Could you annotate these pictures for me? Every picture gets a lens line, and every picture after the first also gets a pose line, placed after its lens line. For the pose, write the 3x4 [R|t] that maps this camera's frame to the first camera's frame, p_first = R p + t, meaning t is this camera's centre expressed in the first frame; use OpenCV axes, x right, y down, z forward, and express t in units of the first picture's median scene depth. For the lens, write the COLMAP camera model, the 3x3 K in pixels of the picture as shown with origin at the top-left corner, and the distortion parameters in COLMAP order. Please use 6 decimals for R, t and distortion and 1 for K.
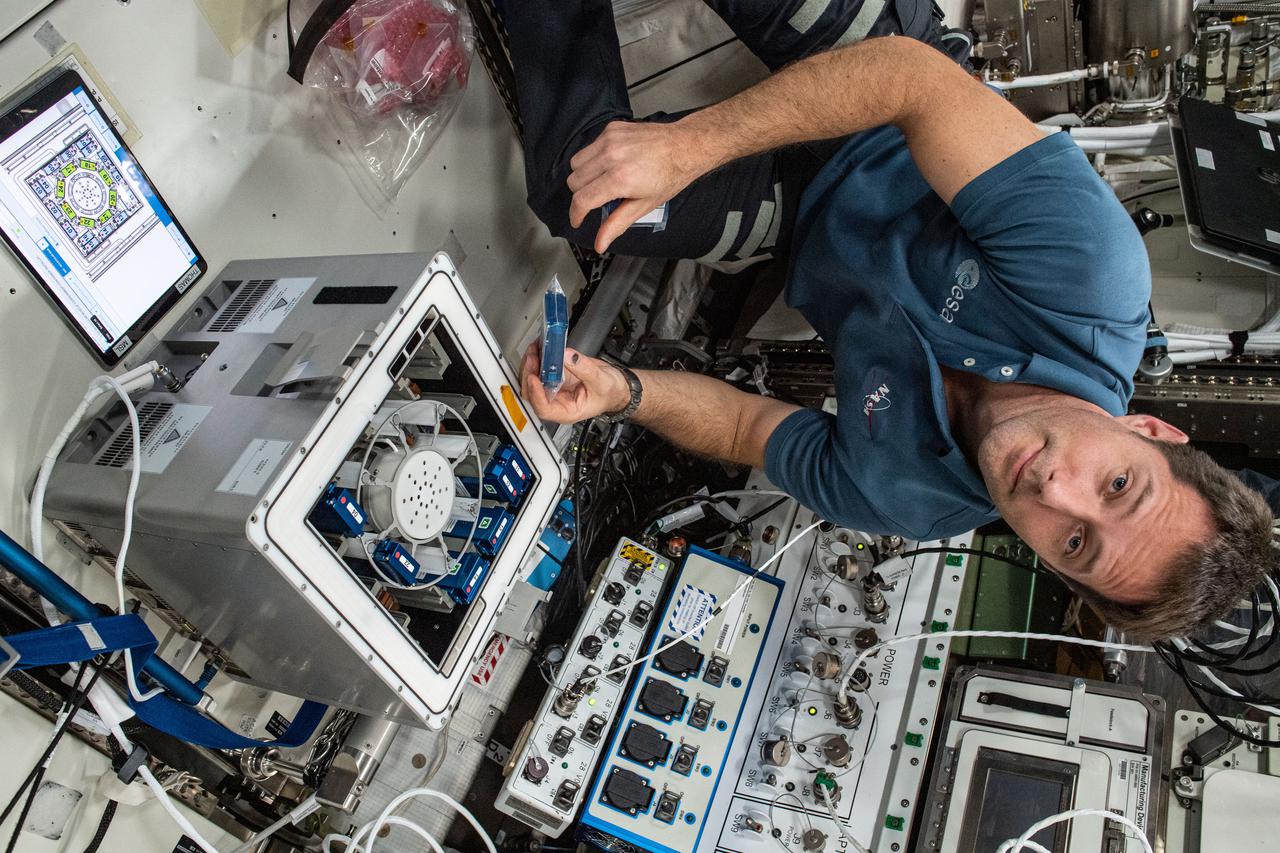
lens RADIAL K [[1036.2, 0, 634.1], [0, 1036.2, 473.8], [0, 0, 1]] dist [0.003685, 0.014533]
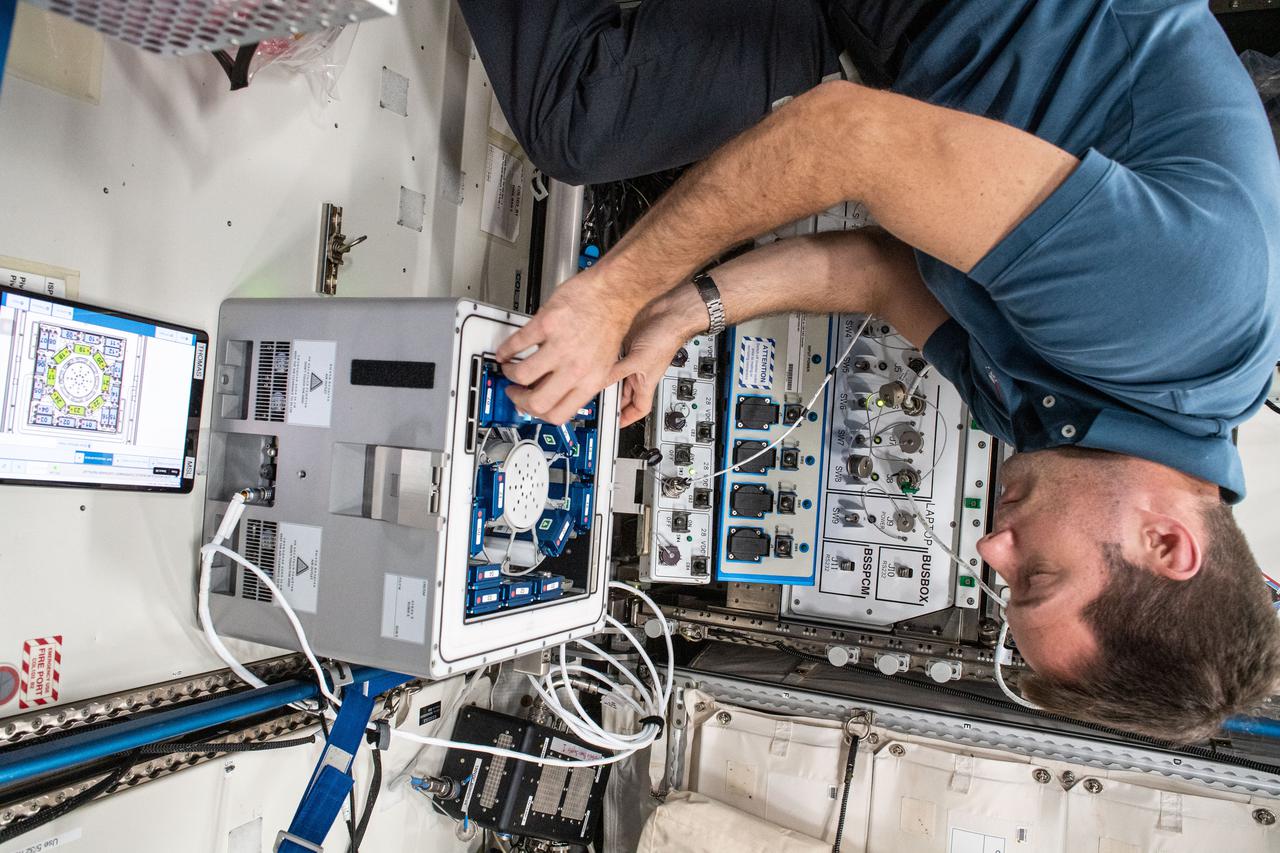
lens RADIAL K [[1017.0, 0, 669.4], [0, 1017.0, 456.9], [0, 0, 1]] dist [0.002265, 0.008483]
pose [[0.955358, -0.289000, -0.061408, 0.010714], [0.271823, 0.778311, 0.565990, -0.570164], [-0.115776, -0.557415, 0.822122, 0.152325]]
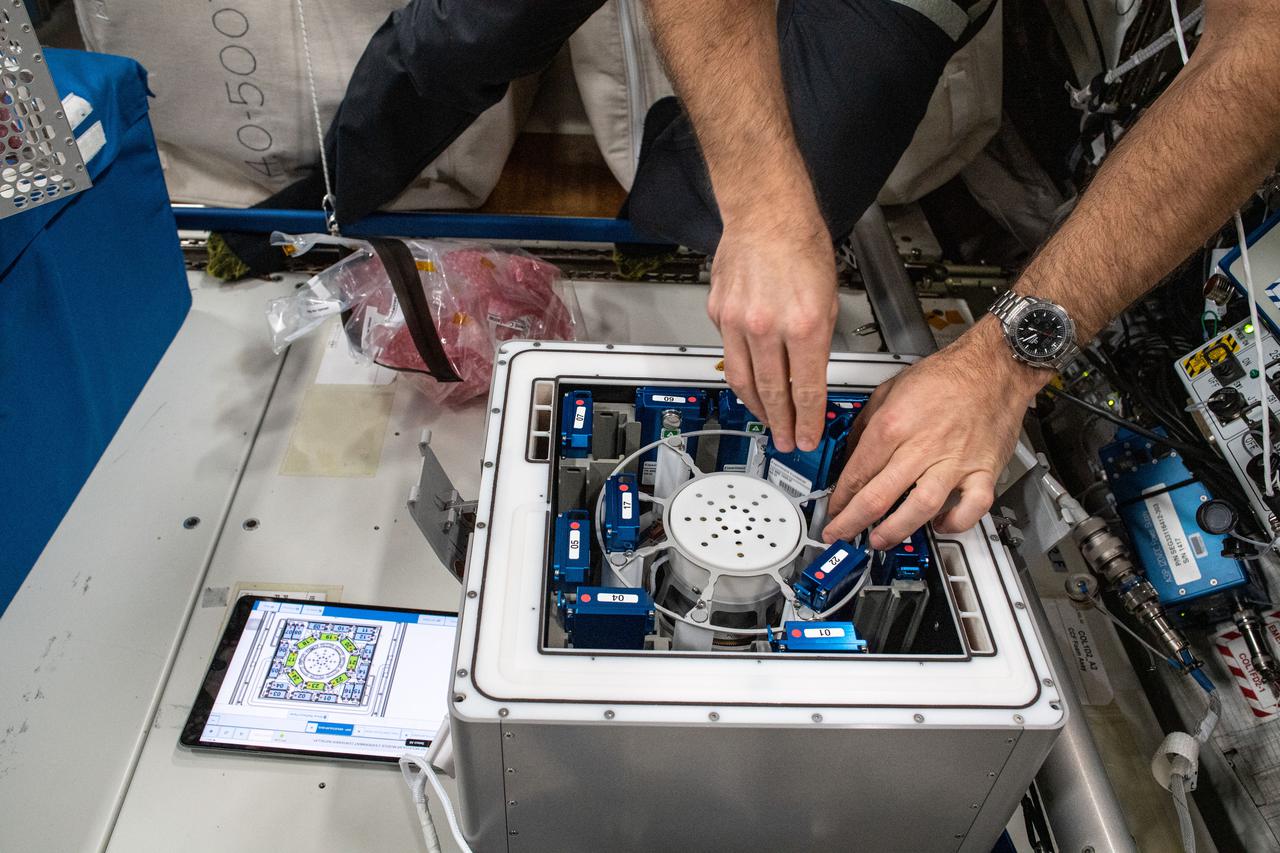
lens RADIAL K [[1036.2, 0, 634.1], [0, 1036.2, 473.8], [0, 0, 1]] dist [0.003685, 0.014533]
pose [[0.365444, -0.878956, -0.306411, 0.006334], [0.664349, 0.476855, -0.575542, 0.358734], [0.651990, 0.006764, 0.758197, 0.465262]]
